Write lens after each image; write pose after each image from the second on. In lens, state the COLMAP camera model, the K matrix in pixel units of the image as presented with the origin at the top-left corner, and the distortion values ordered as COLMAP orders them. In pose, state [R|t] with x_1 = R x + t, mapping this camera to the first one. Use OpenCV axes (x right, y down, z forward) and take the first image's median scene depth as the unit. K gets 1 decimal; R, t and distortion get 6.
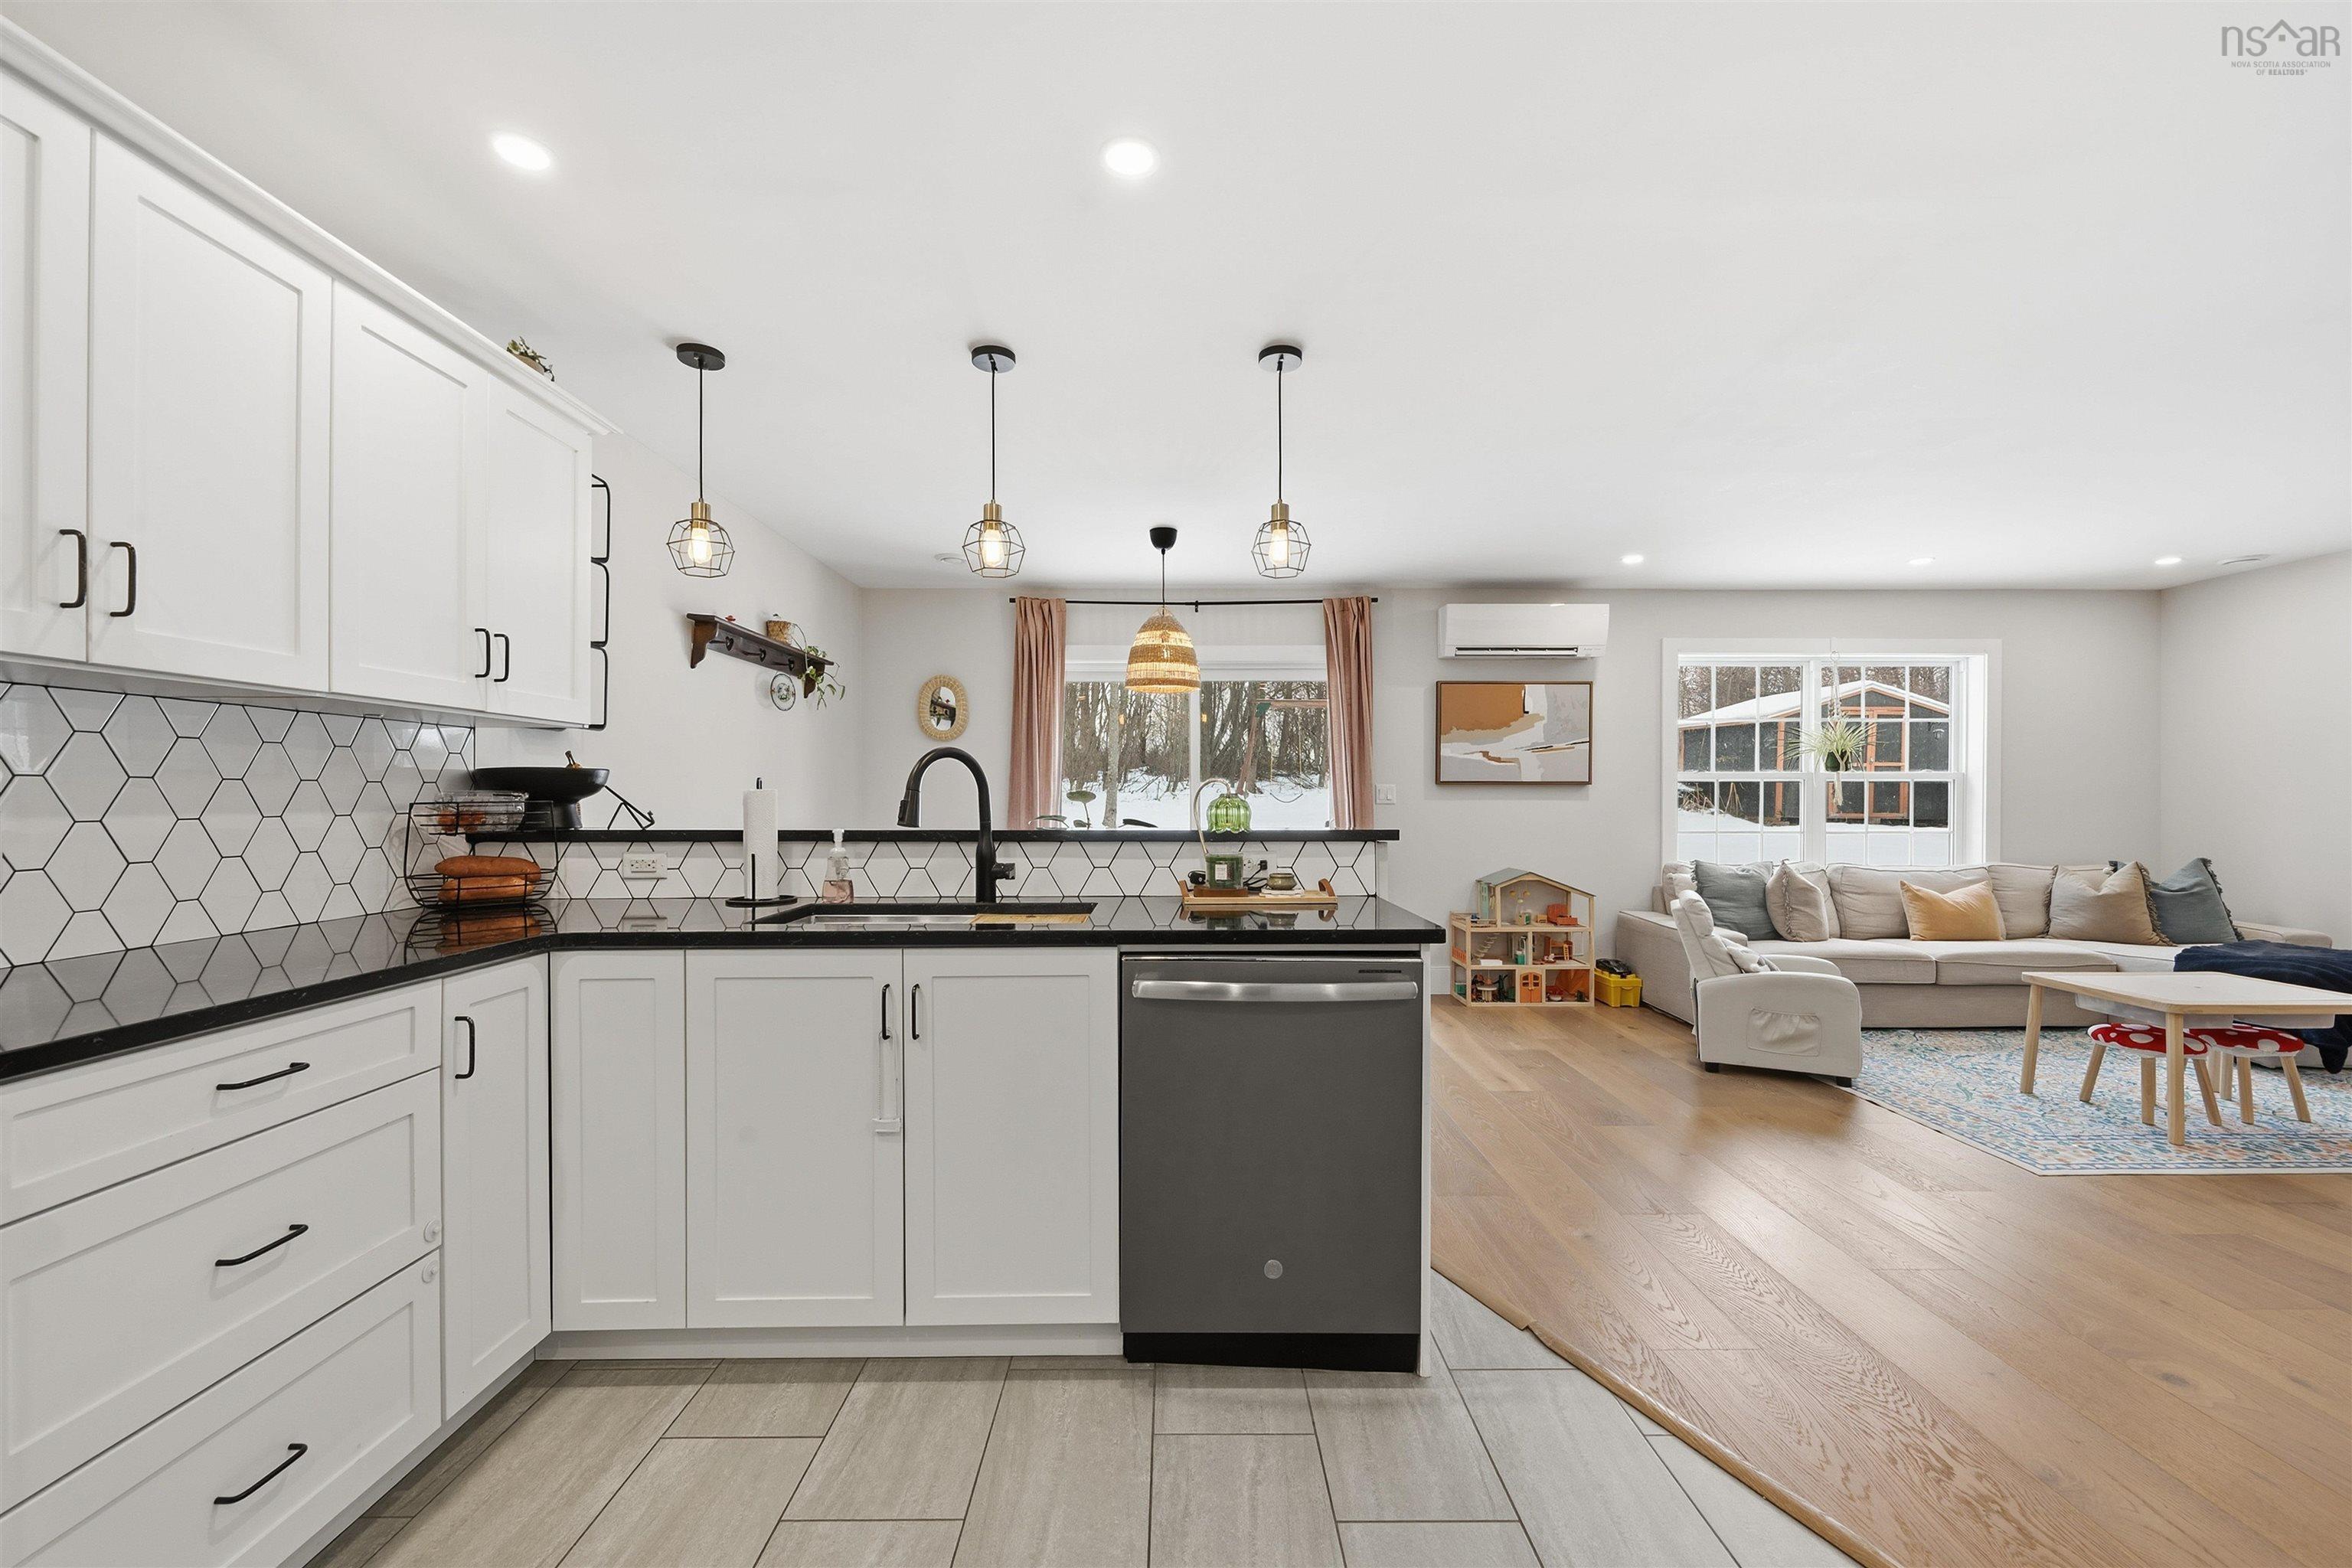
lens RADIAL K [[930.8, 0, 1172.9], [0, 930.8, 793.4], [0, 0, 1]] dist [-0.008317, 0.001908]
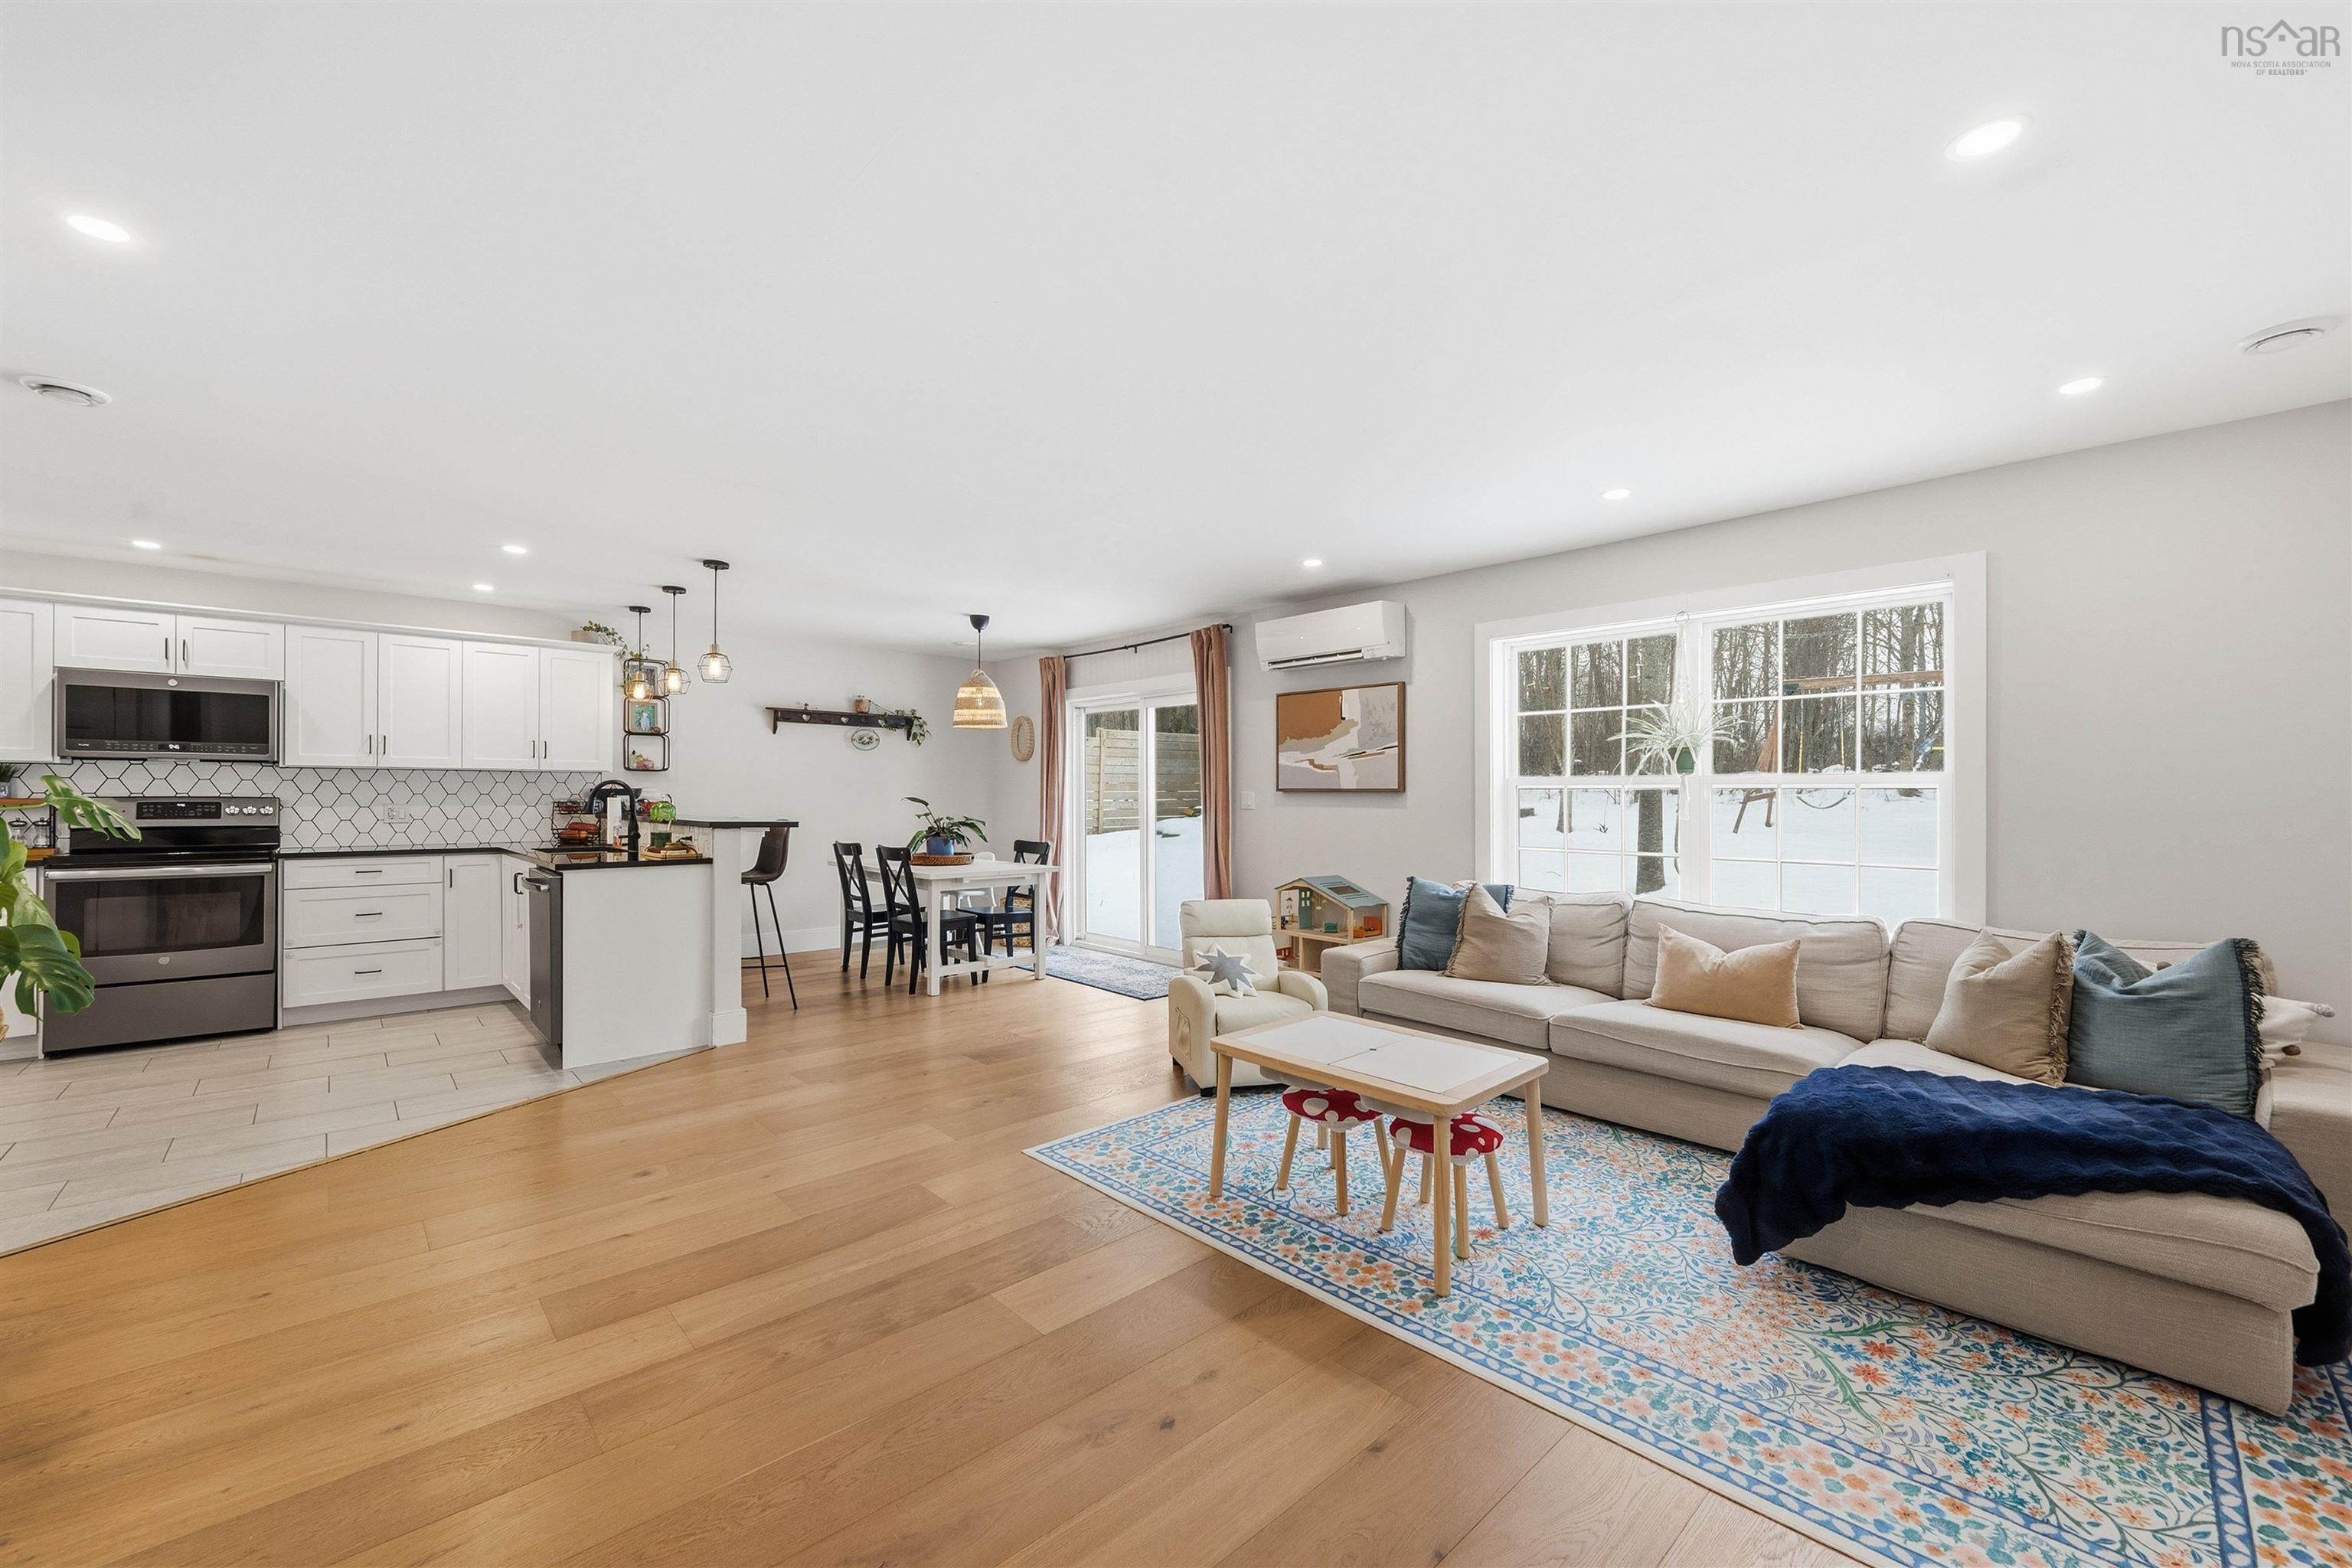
lens RADIAL K [[930.8, 0, 1183.7], [0, 930.8, 799.4], [0, 0, 1]] dist [-0.008317, 0.001908]
pose [[0.676094, 0.006797, -0.736784, 1.475099], [-0.001562, 0.999968, 0.007792, -0.013462], [0.736814, -0.004117, 0.676083, 0.307426]]
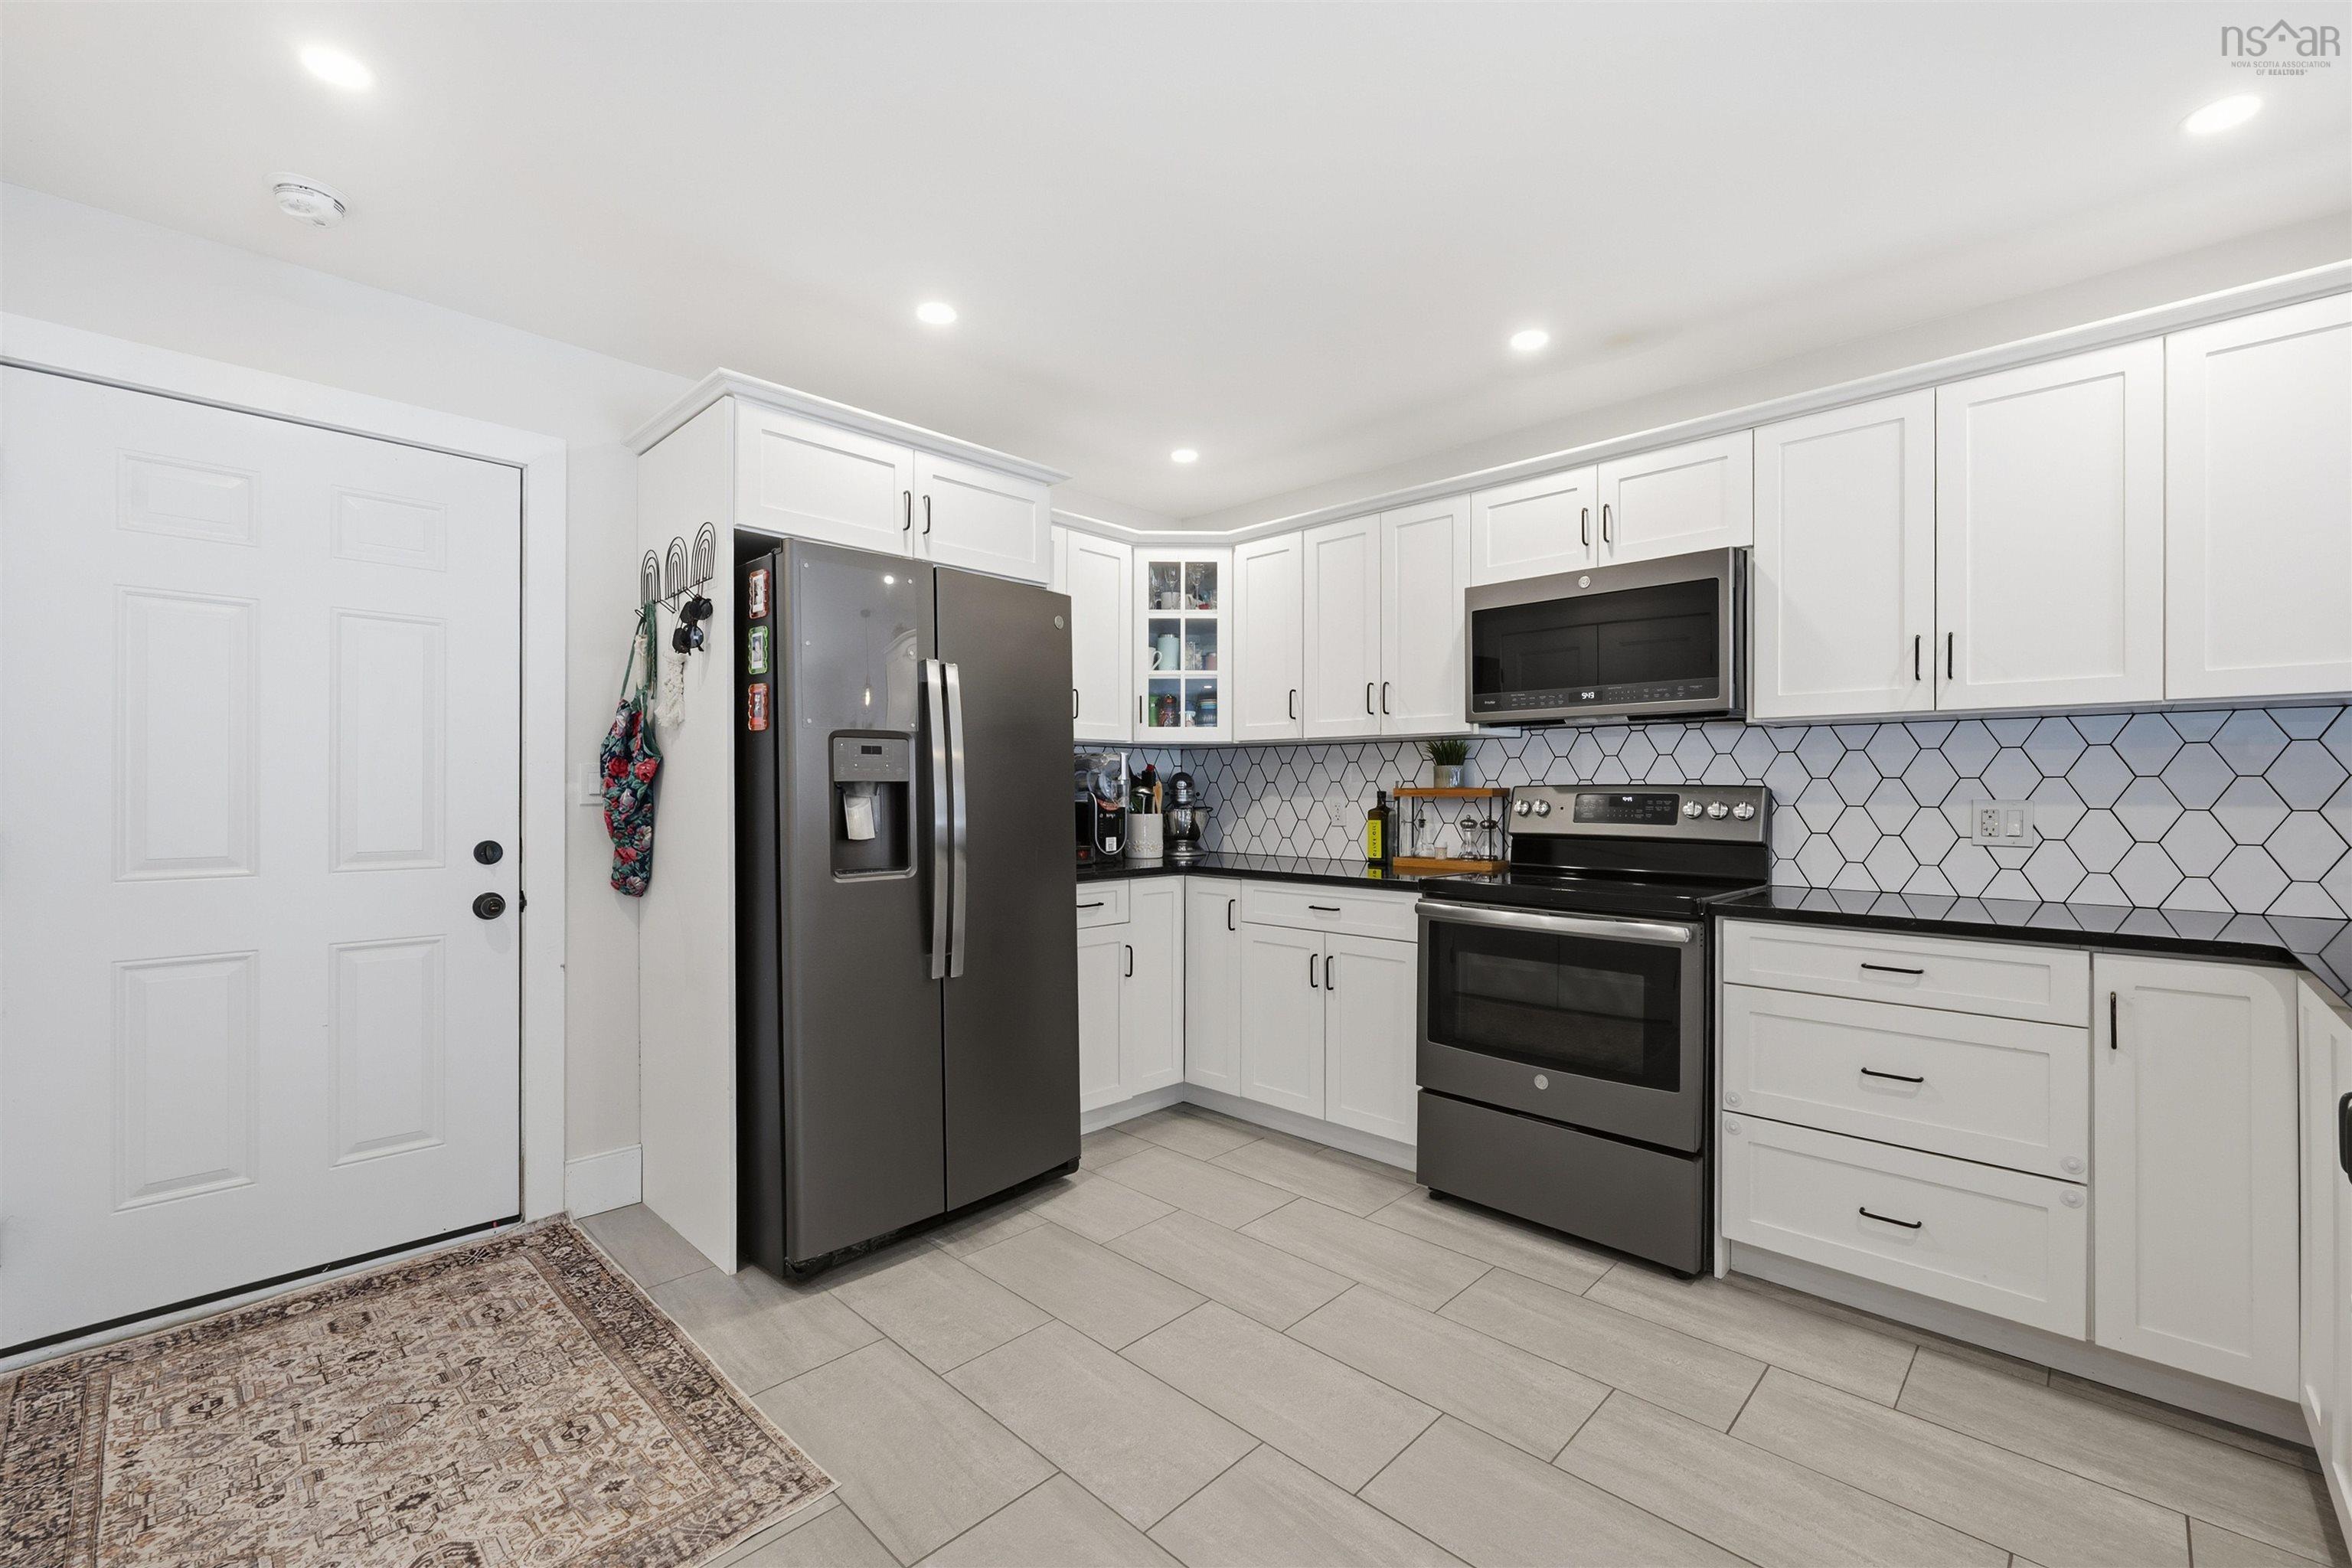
lens RADIAL K [[972.8, 0, 1200.4], [0, 972.8, 793.1], [0, 0, 1]] dist [-0.002414, -0.000612]
pose [[-0.689301, 0.003512, -0.724467, 0.355393], [0.004019, 0.999991, 0.001024, -0.000455], [0.724464, -0.002206, -0.689309, 0.444367]]
